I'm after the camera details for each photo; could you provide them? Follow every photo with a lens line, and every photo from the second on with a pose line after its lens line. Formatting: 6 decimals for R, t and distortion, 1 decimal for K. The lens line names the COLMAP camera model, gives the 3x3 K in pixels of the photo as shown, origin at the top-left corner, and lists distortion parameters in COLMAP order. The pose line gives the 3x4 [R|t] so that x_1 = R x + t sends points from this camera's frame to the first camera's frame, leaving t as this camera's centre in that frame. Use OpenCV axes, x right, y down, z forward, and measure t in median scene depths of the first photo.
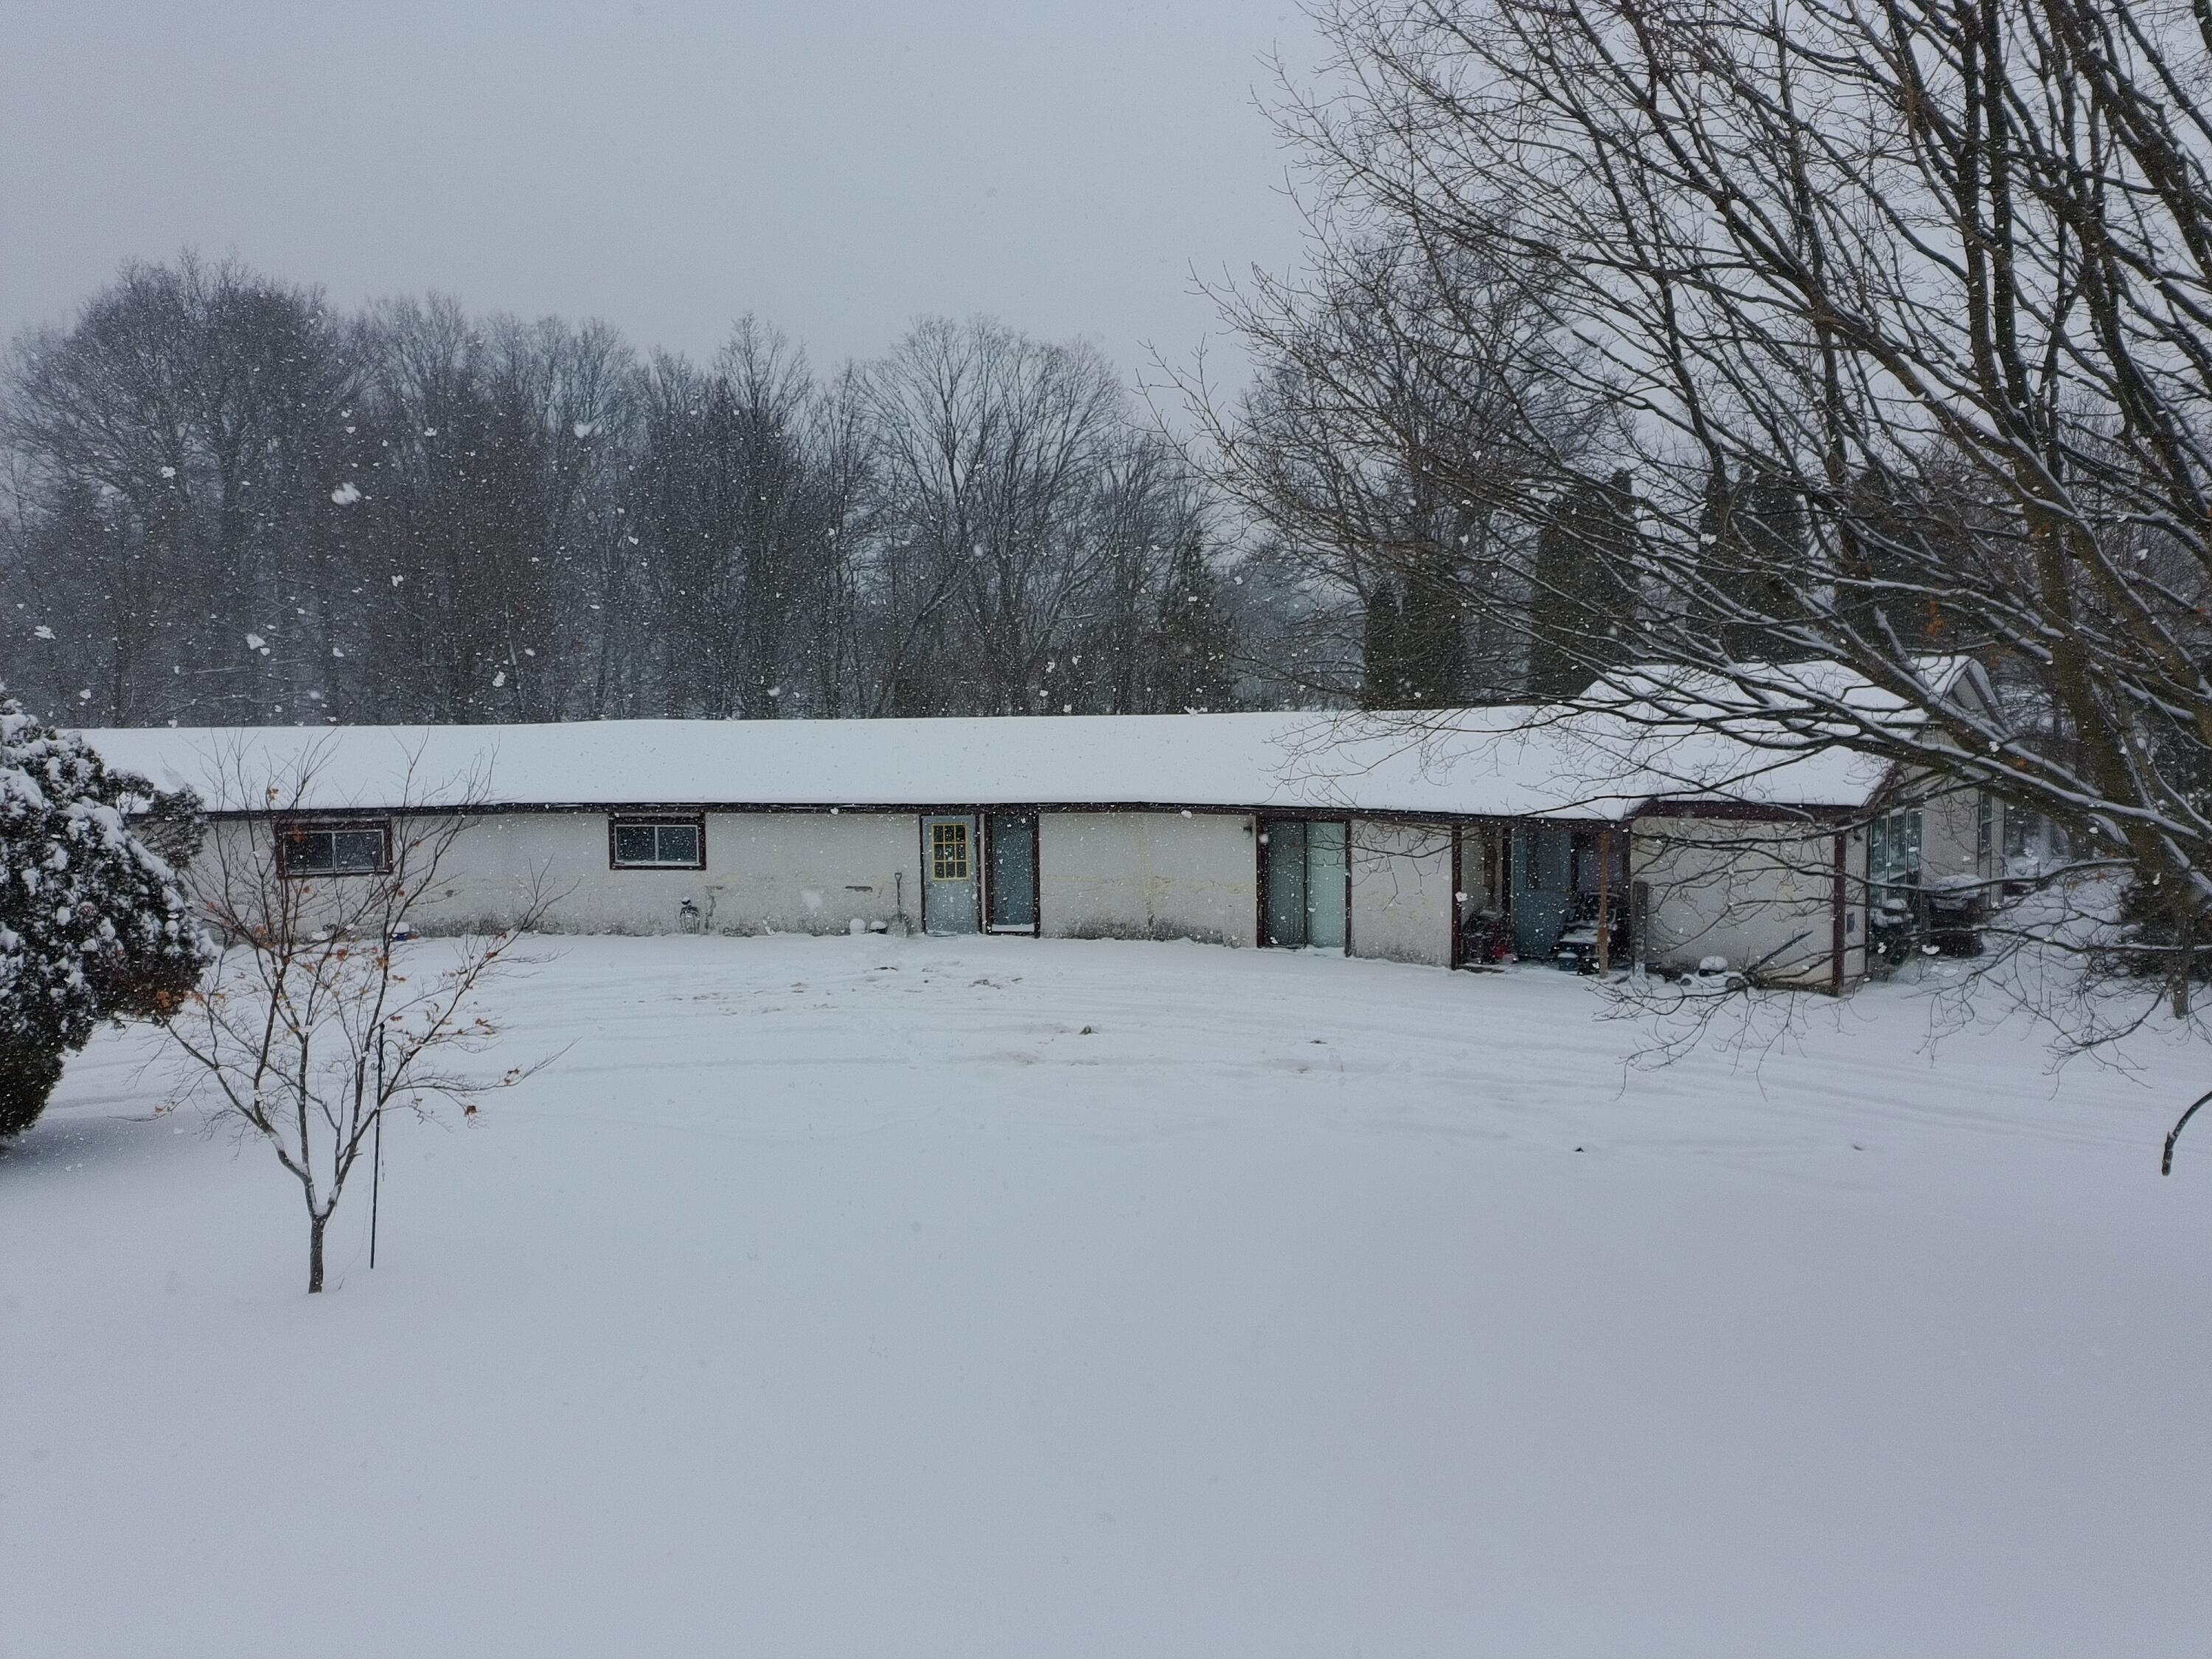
lens RADIAL K [[1684.1, 0, 1106.0], [0, 1684.1, 829.5], [0, 0, 1]] dist [0.000456, 0.305316]
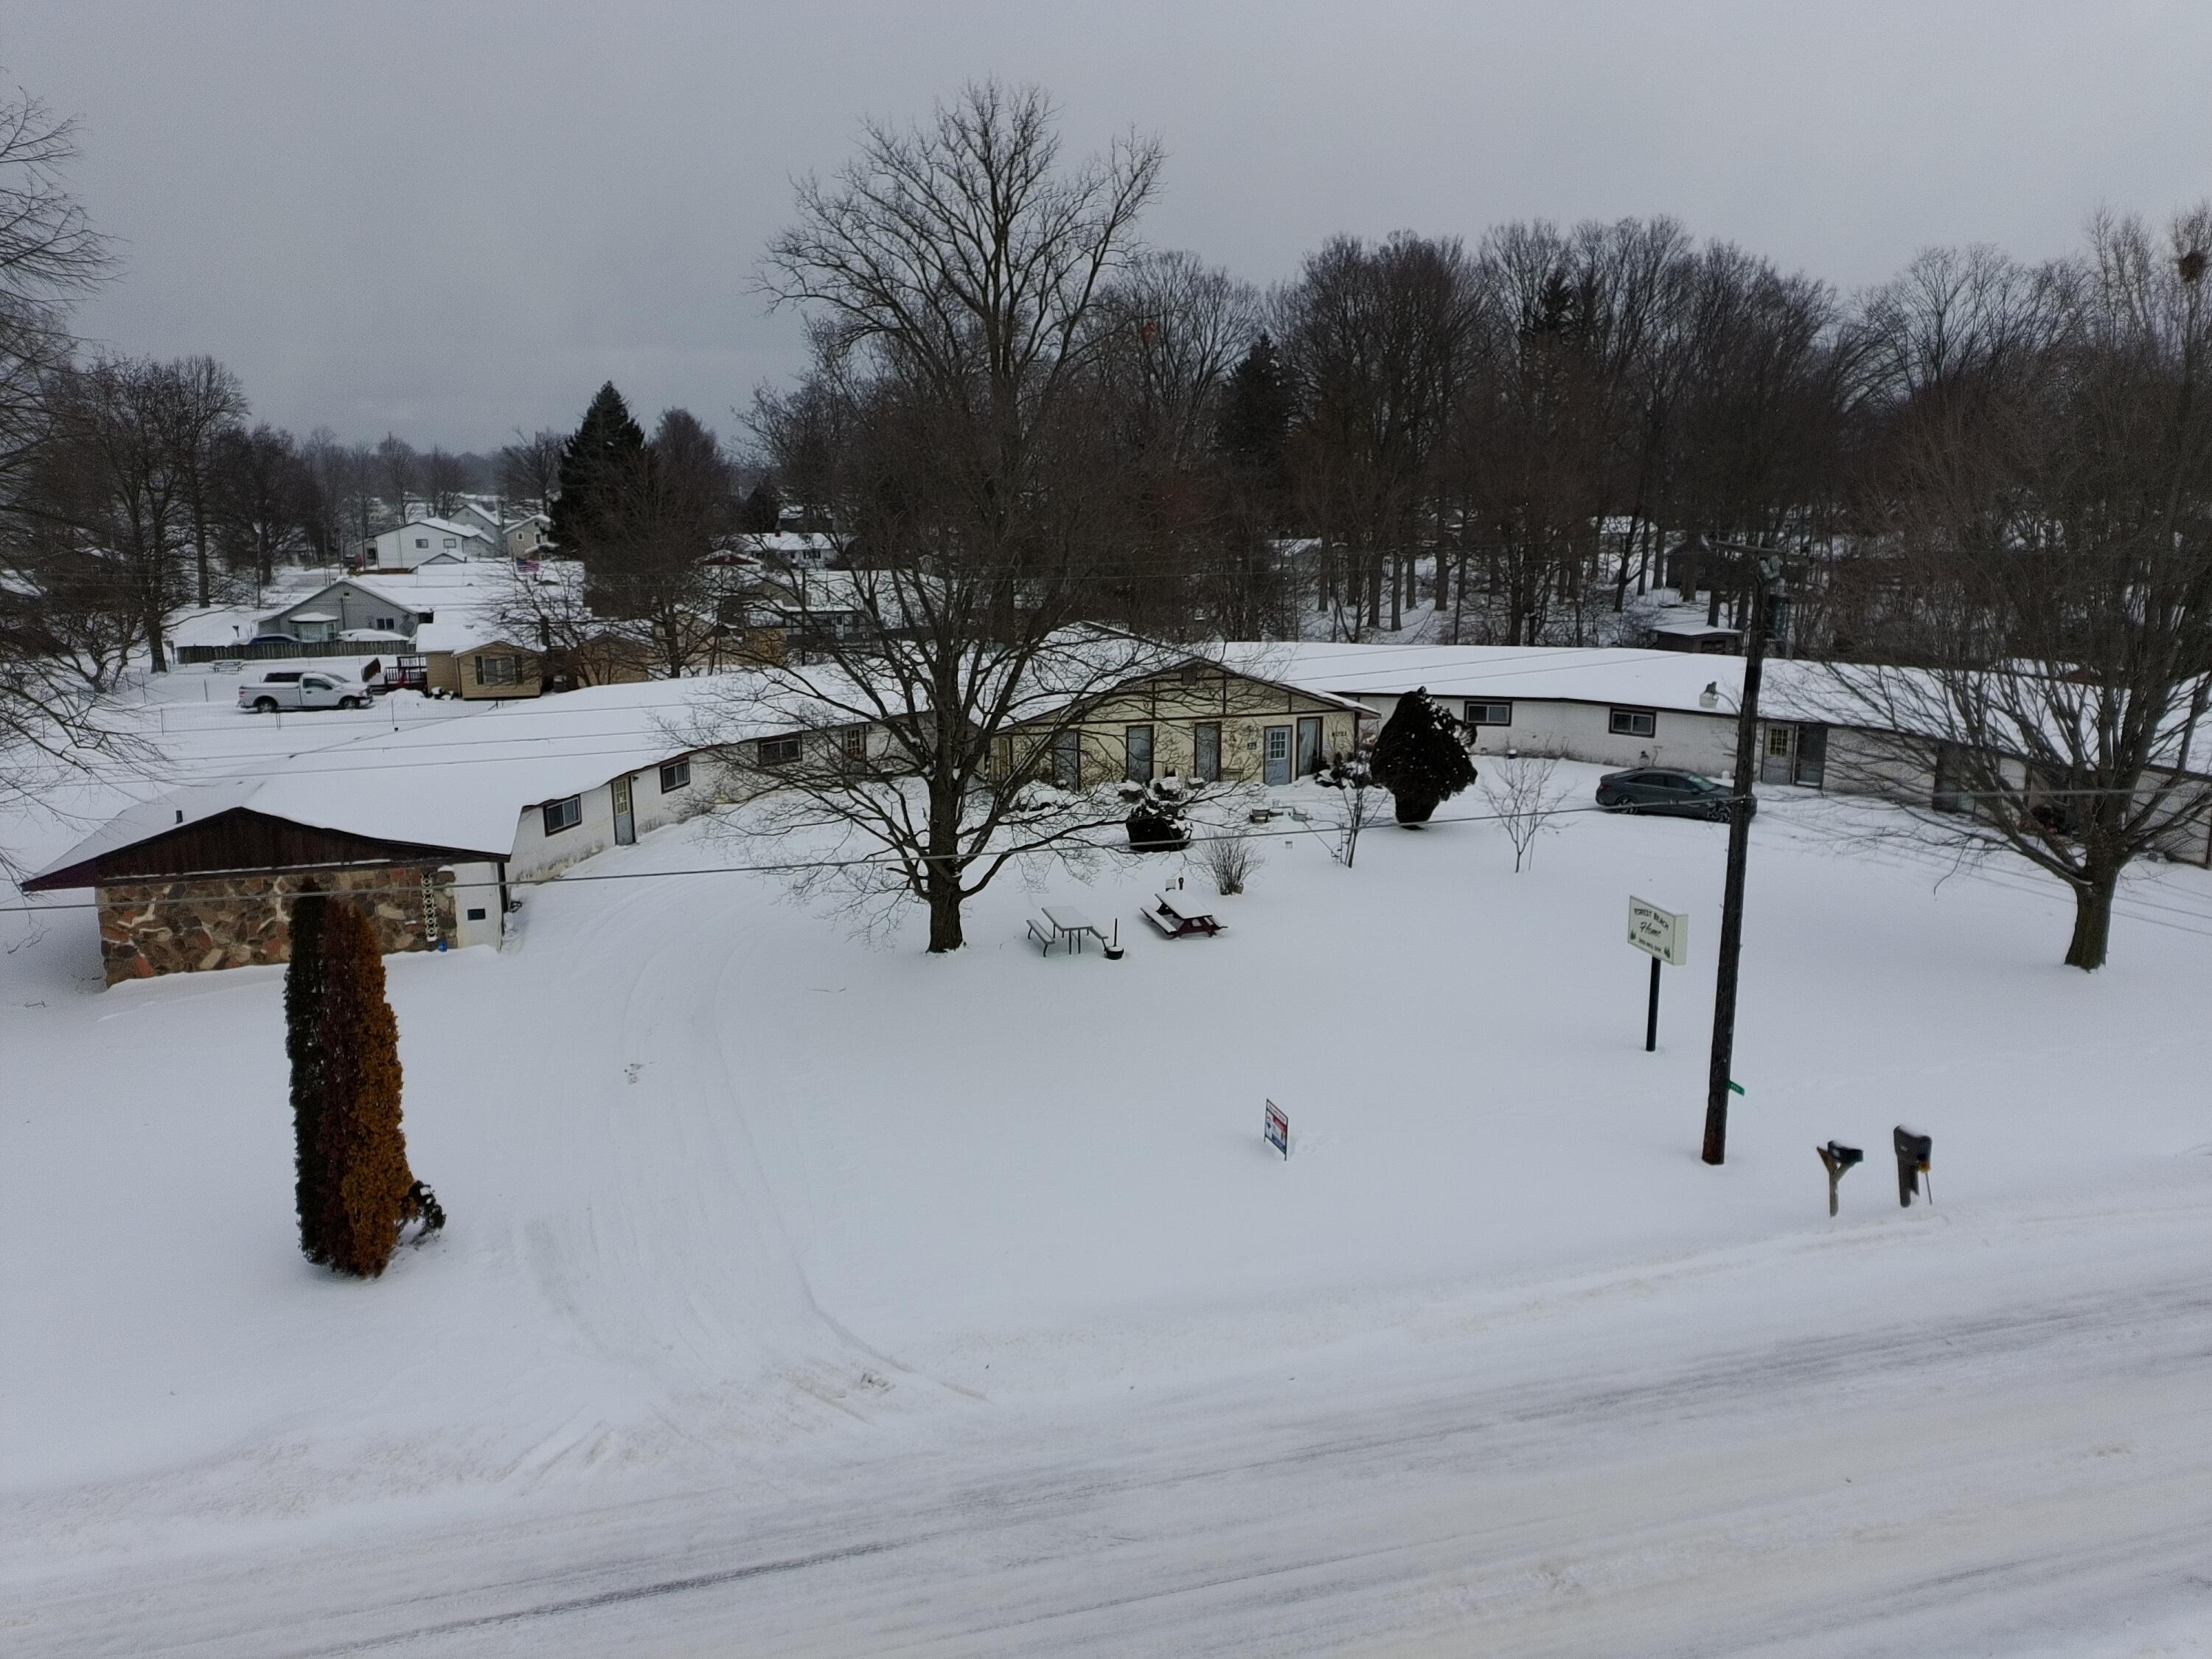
lens RADIAL K [[1764.6, 0, 1106.0], [0, 1764.6, 829.5], [0, 0, 1]] dist [-0.002182, -0.004737]
pose [[0.834609, 0.125012, -0.536470, 0.363718], [-0.050165, 0.987110, 0.151979, -0.156797], [0.548554, -0.099931, 0.830122, -1.133629]]
